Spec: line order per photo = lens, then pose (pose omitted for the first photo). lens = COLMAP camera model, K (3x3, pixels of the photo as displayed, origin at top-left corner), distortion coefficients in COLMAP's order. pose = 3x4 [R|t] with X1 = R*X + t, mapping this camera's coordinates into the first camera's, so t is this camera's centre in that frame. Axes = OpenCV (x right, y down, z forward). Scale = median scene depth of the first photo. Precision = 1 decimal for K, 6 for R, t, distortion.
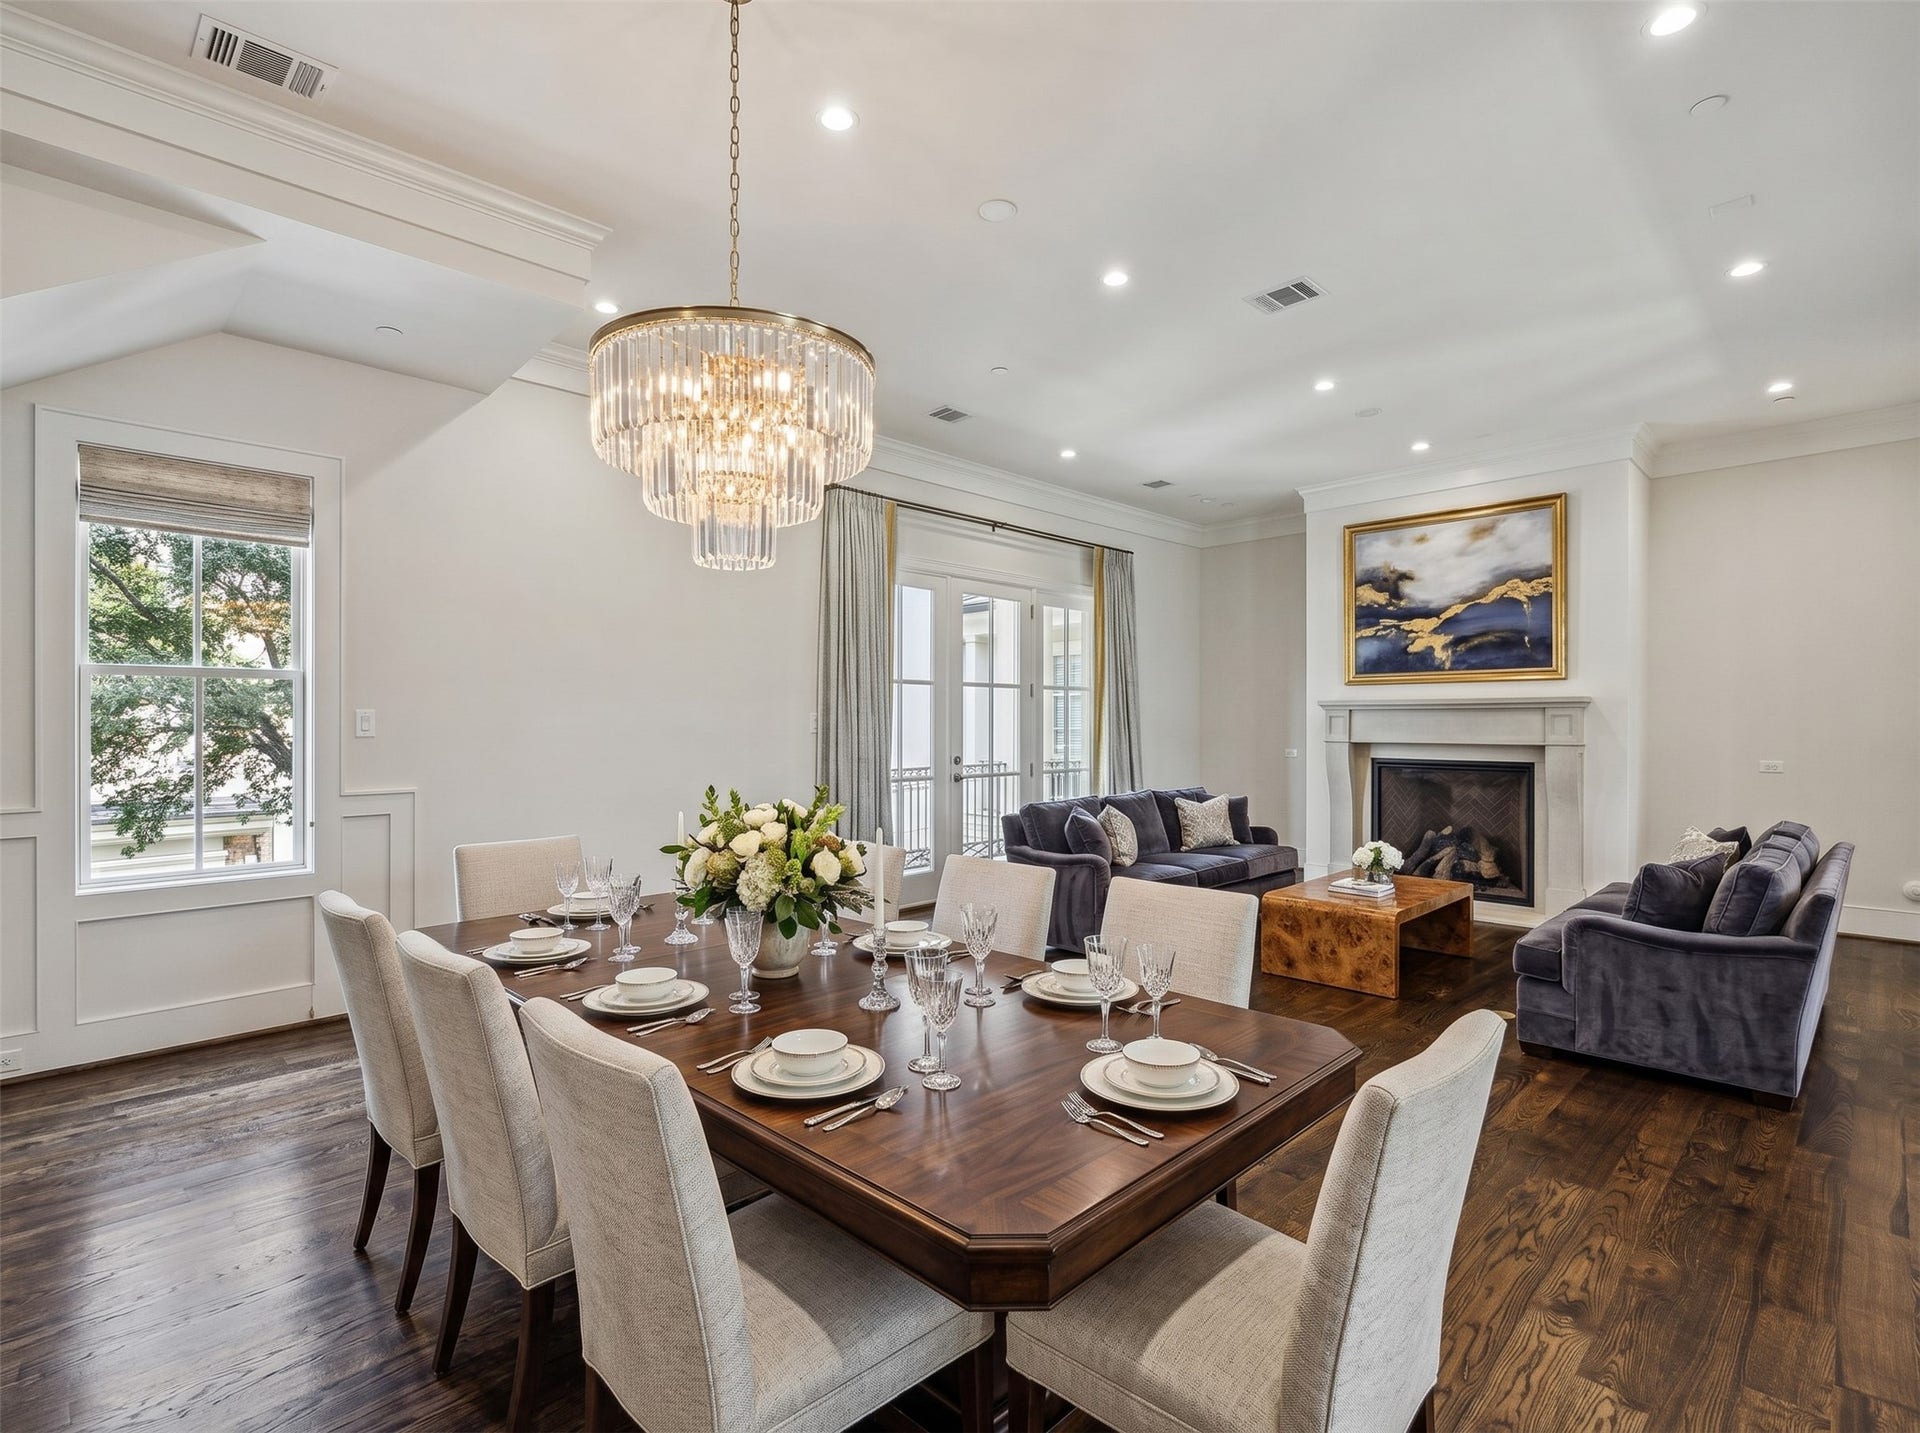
lens RADIAL K [[932.3, 0, 969.1], [0, 932.3, 676.6], [0, 0, 1]] dist [-0.003474, -0.000455]
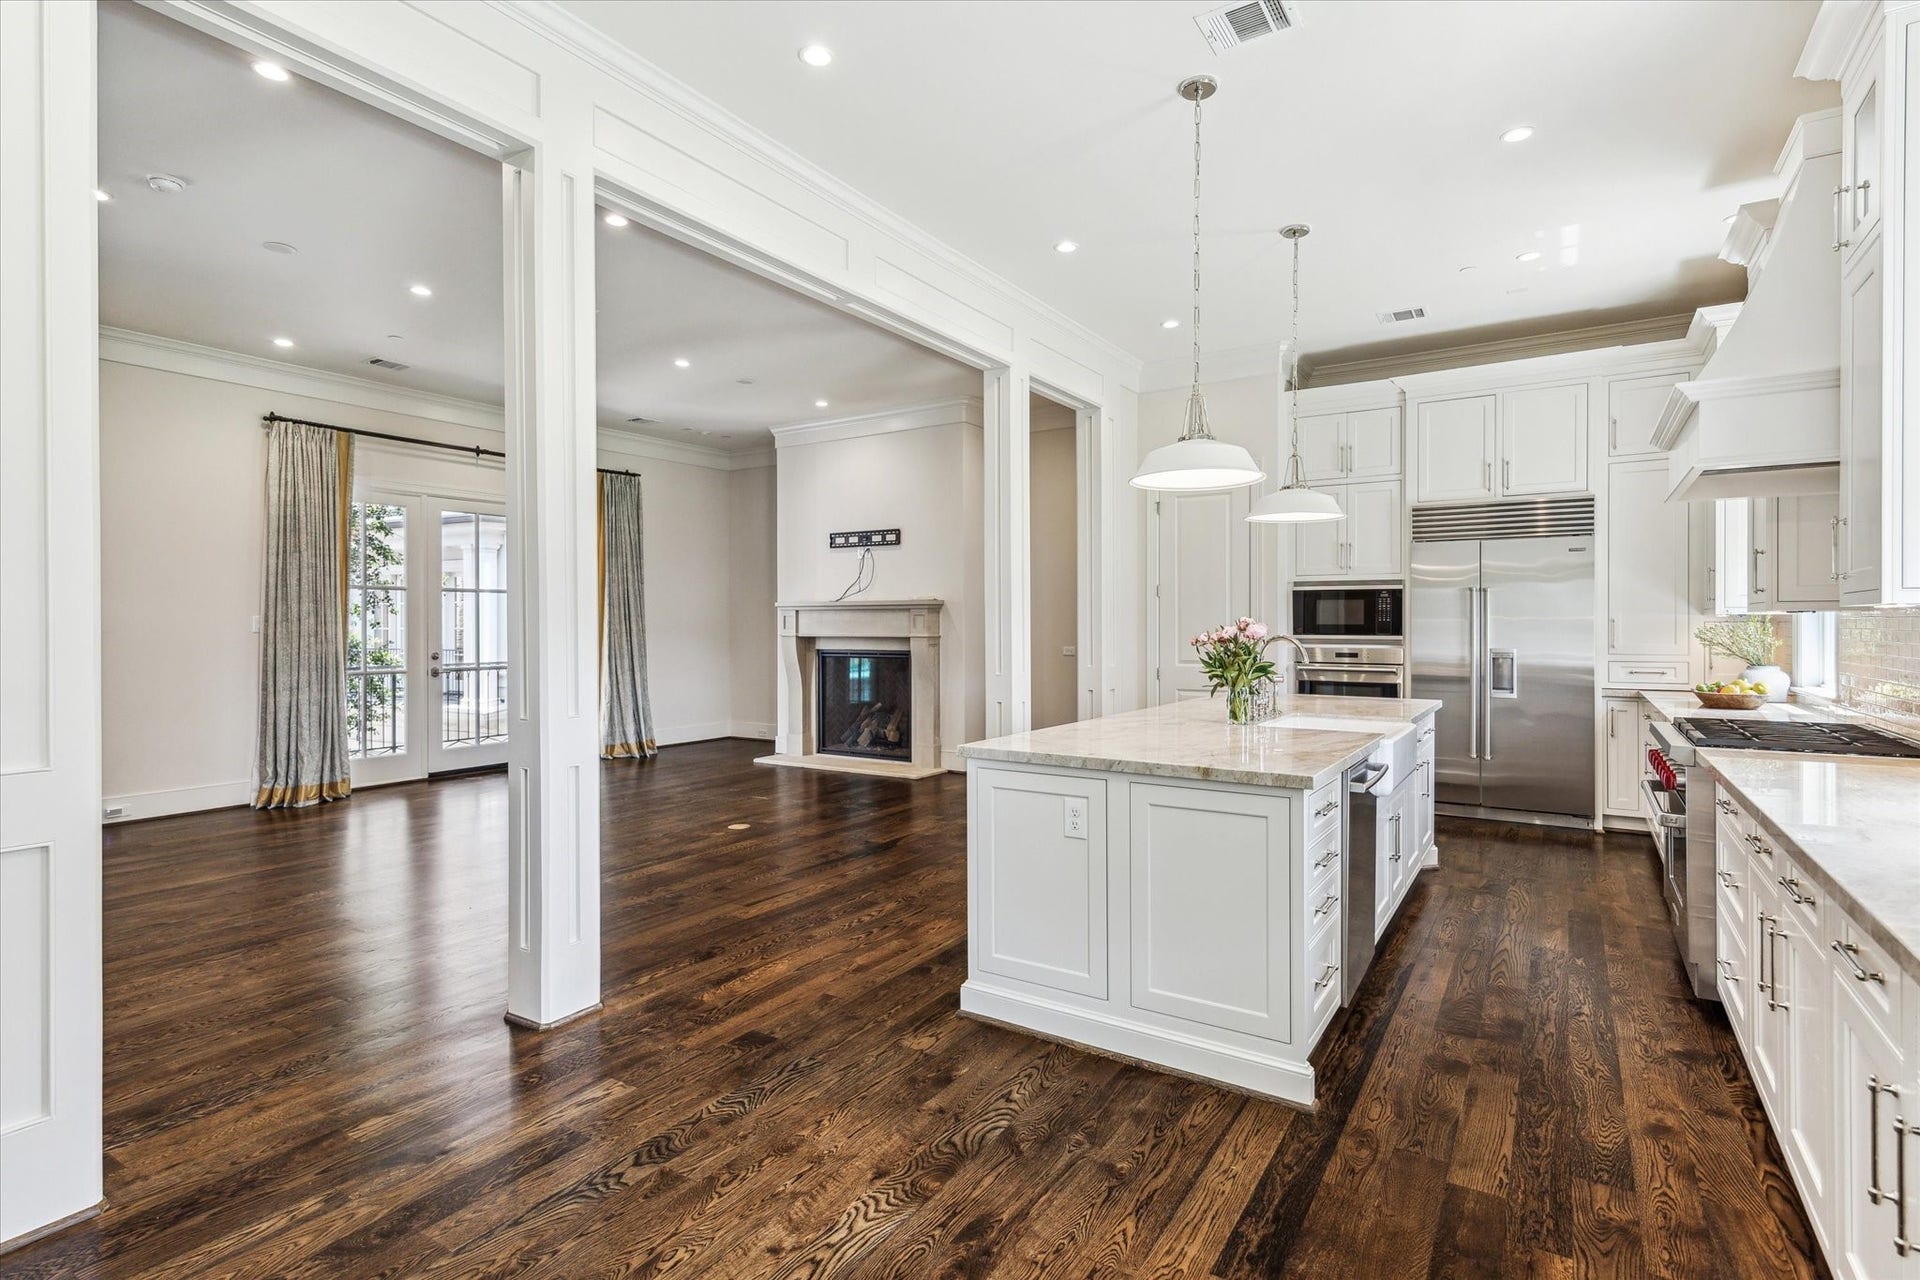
lens RADIAL K [[959.1, 0, 967.0], [0, 959.1, 620.7], [0, 0, 1]] dist [0.017613, -0.000544]
pose [[0.976441, -0.007343, 0.215660, 0.371417], [0.000512, 0.999497, 0.031710, 0.008987], [-0.215784, -0.030852, 0.975954, -0.283305]]
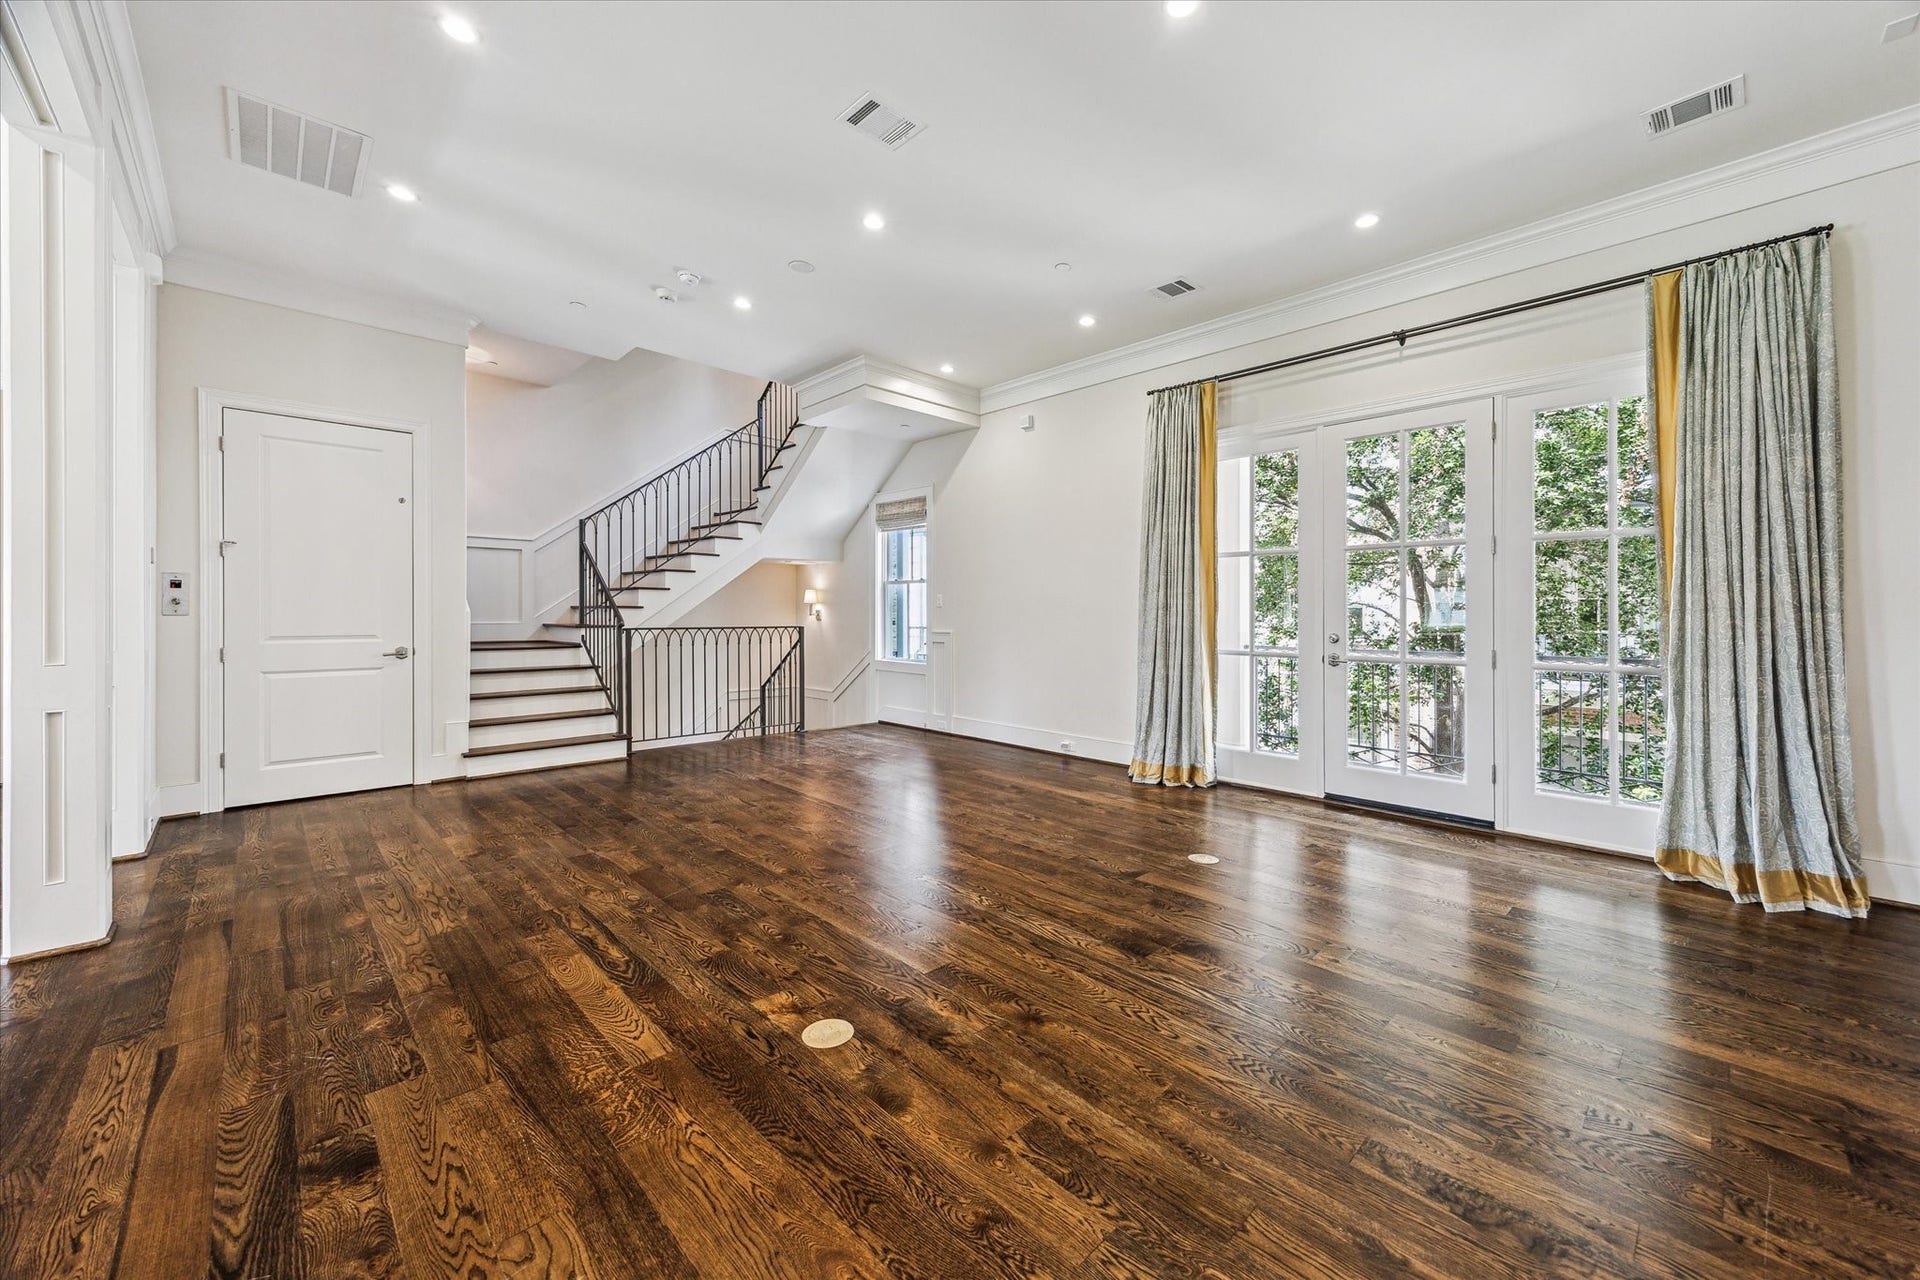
lens RADIAL K [[725.9, 0, 970.6], [0, 725.9, 607.7], [0, 0, 1]] dist [-0.003708, 0.001505]
pose [[0.010412, -0.013301, -0.999857, 0.646137], [0.031485, 0.999420, -0.012968, 0.060564], [0.999450, -0.031346, 0.010825, 0.677251]]
